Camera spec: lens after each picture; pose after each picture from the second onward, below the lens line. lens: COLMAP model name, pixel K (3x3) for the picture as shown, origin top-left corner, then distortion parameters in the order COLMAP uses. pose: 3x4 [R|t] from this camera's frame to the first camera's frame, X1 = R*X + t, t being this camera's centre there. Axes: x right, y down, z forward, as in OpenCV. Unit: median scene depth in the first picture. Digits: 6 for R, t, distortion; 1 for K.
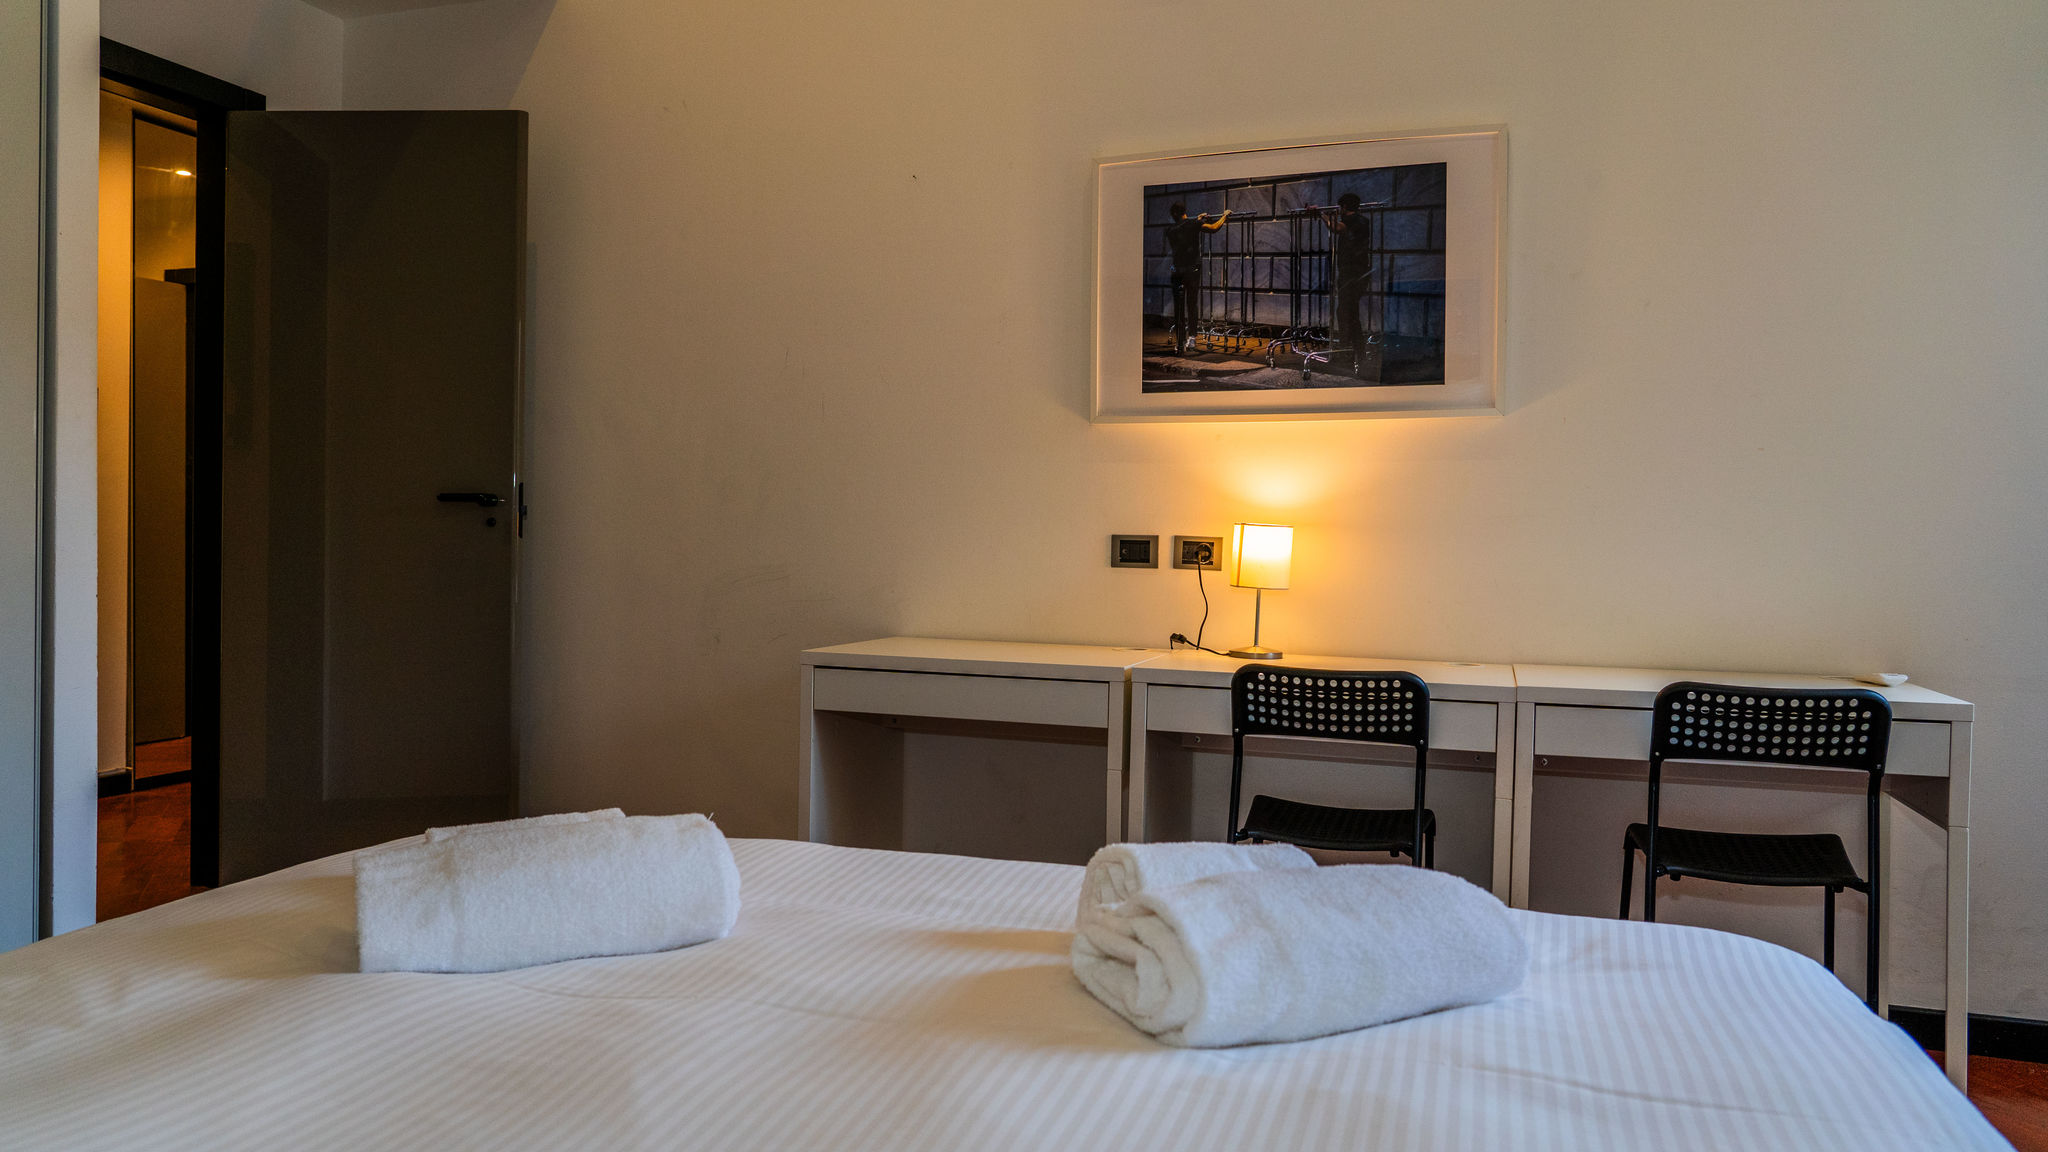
lens RADIAL K [[1389.9, 0, 1030.7], [0, 1389.9, 574.6], [0, 0, 1]] dist [-0.021173, 0.013798]
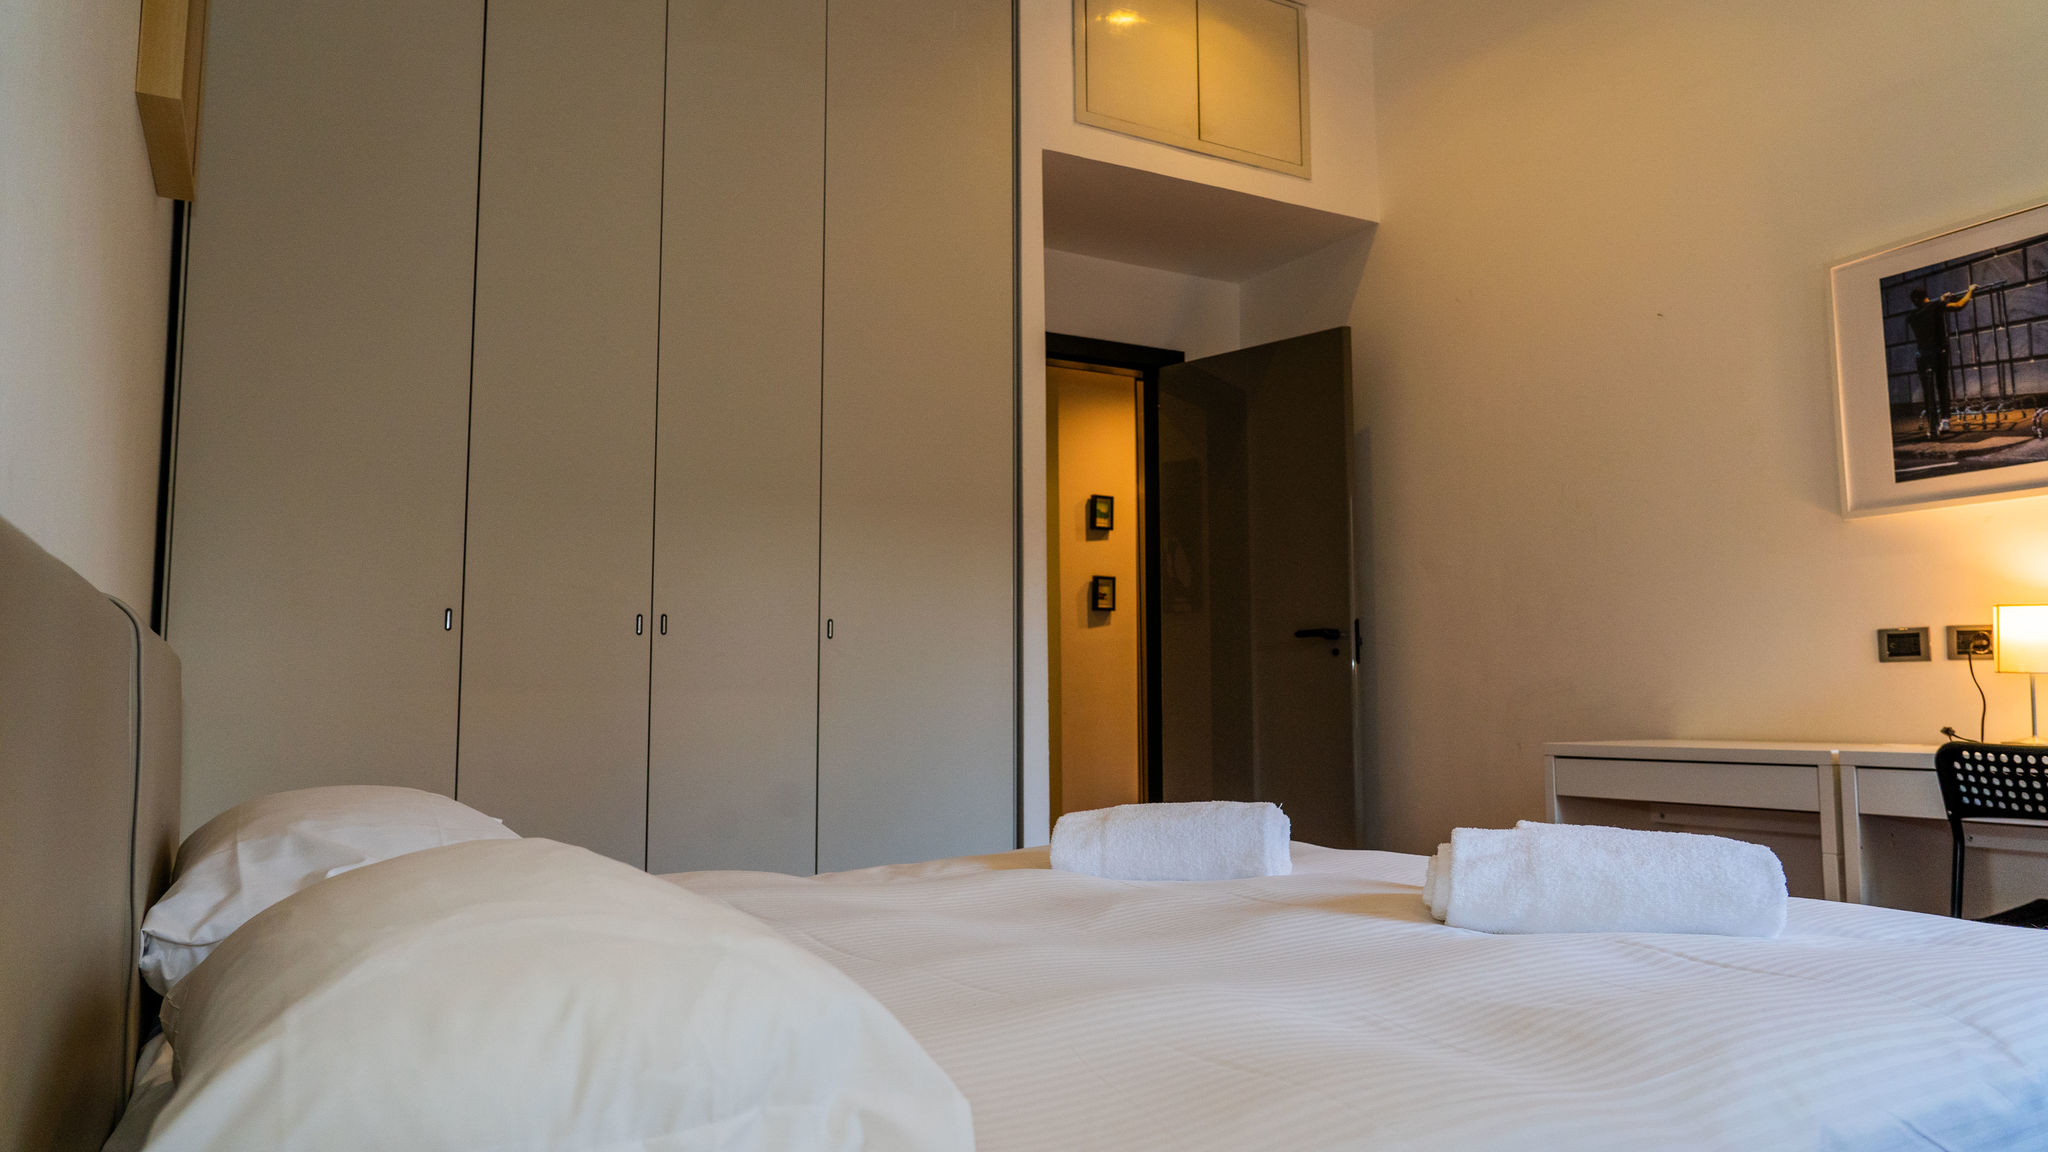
lens RADIAL K [[1389.9, 0, 1016.7], [0, 1389.9, 579.6], [0, 0, 1]] dist [-0.021173, 0.013798]
pose [[0.742215, -0.081694, -0.665163, 0.269585], [-0.000058, 0.992534, -0.121966, 0.057701], [0.670161, 0.090563, 0.736670, -0.133559]]
